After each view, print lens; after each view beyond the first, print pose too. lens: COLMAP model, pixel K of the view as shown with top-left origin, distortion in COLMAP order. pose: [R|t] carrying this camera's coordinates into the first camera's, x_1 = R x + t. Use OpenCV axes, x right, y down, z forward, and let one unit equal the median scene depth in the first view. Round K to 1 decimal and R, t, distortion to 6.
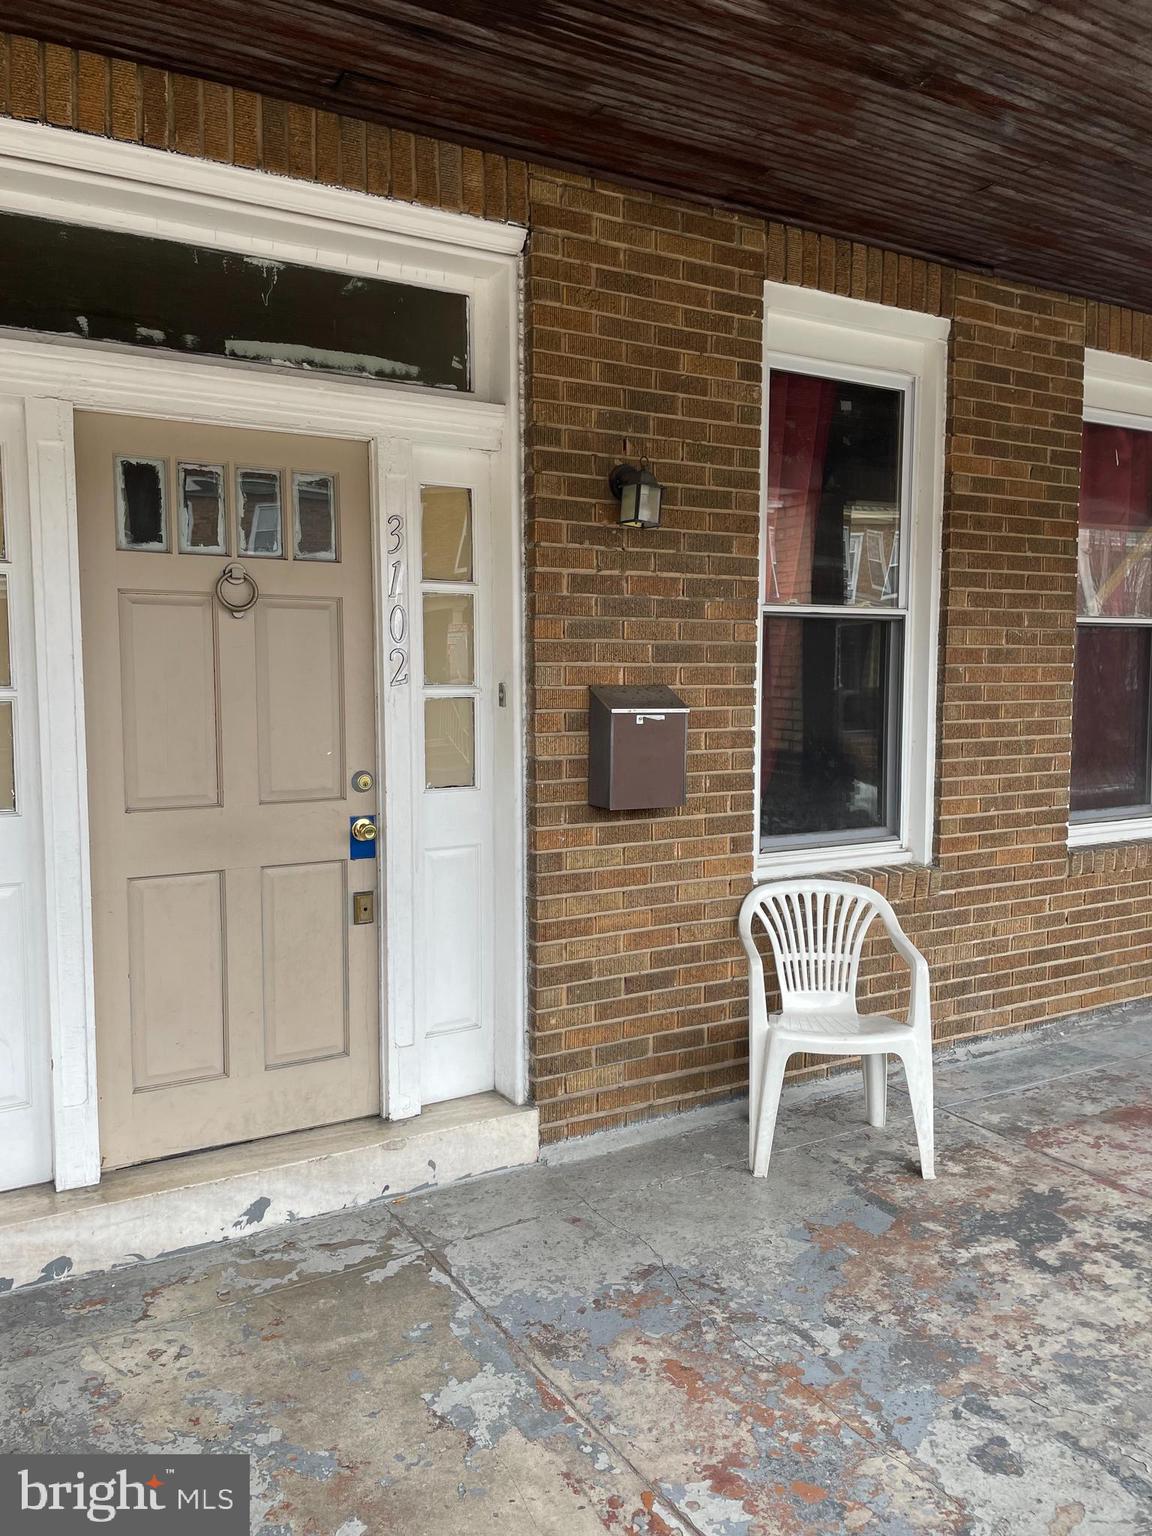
lens RADIAL K [[1158.8, 0, 574.2], [0, 1158.8, 764.6], [0, 0, 1]] dist [0.086991, -0.115387]
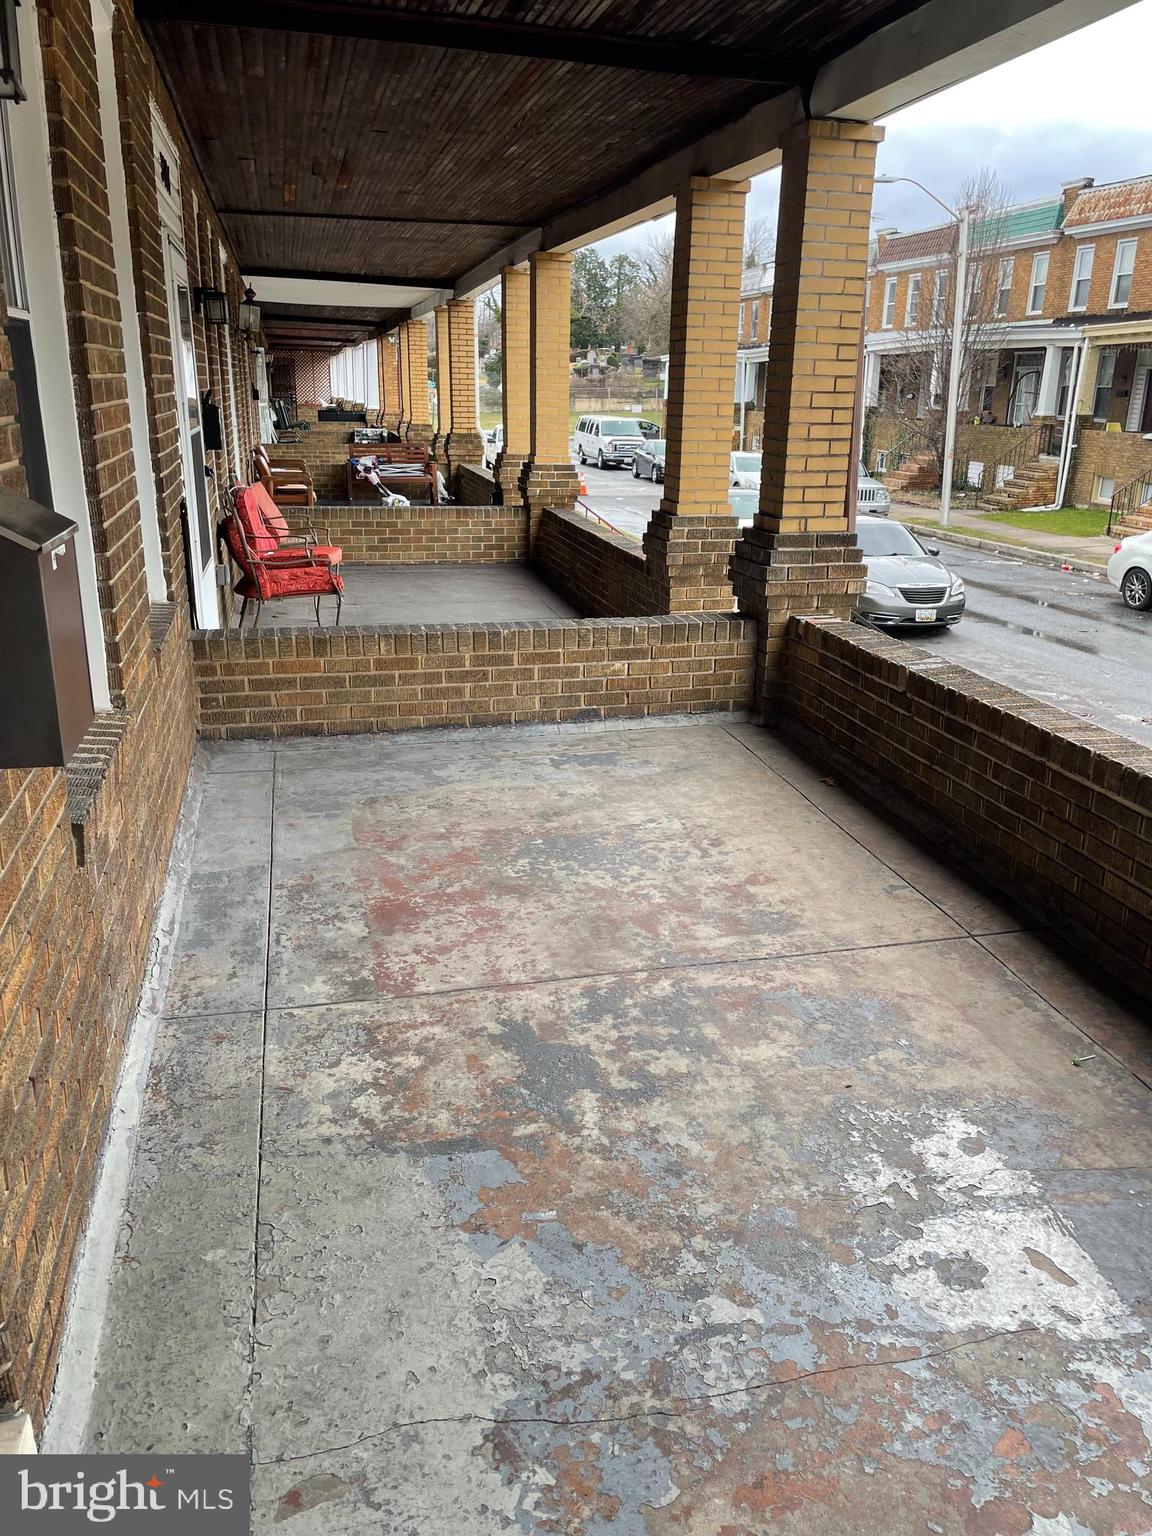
lens RADIAL K [[1158.8, 0, 598.5], [0, 1158.8, 778.1], [0, 0, 1]] dist [0.086991, -0.115387]
pose [[0.270990, -0.299361, 0.914848, -0.332303], [0.051437, 0.953556, 0.296791, -0.082441], [-0.961207, -0.033370, 0.273802, 0.659332]]
